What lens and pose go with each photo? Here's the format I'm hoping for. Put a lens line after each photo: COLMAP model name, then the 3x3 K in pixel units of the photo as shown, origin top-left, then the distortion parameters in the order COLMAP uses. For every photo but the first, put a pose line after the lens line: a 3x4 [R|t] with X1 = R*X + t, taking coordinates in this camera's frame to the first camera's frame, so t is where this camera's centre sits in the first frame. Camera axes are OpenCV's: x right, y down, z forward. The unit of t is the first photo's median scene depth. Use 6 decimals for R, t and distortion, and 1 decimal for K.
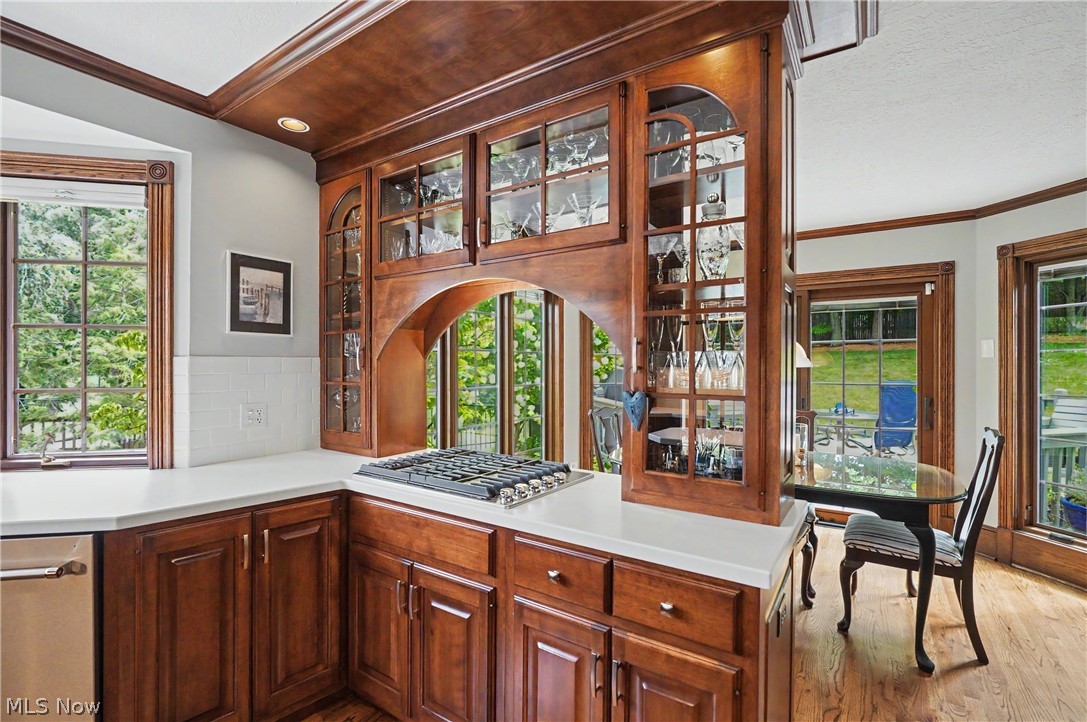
lens RADIAL K [[497.8, 0, 538.8], [0, 497.8, 363.7], [0, 0, 1]] dist [-0.011810, 0.002873]
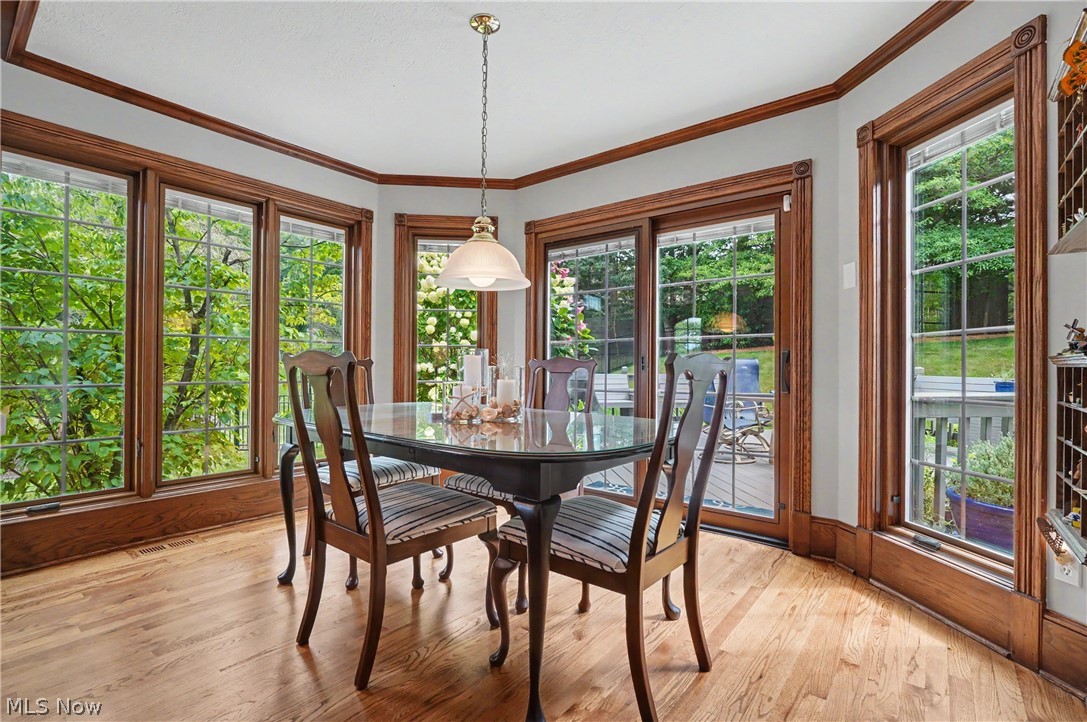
lens RADIAL K [[497.8, 0, 547.5], [0, 497.8, 365.7], [0, 0, 1]] dist [-0.011810, 0.002873]
pose [[0.996661, 0.007511, -0.081299, 0.626686], [-0.007825, 0.999963, -0.003547, 0.123514], [0.081269, 0.004171, 0.996683, 0.296113]]
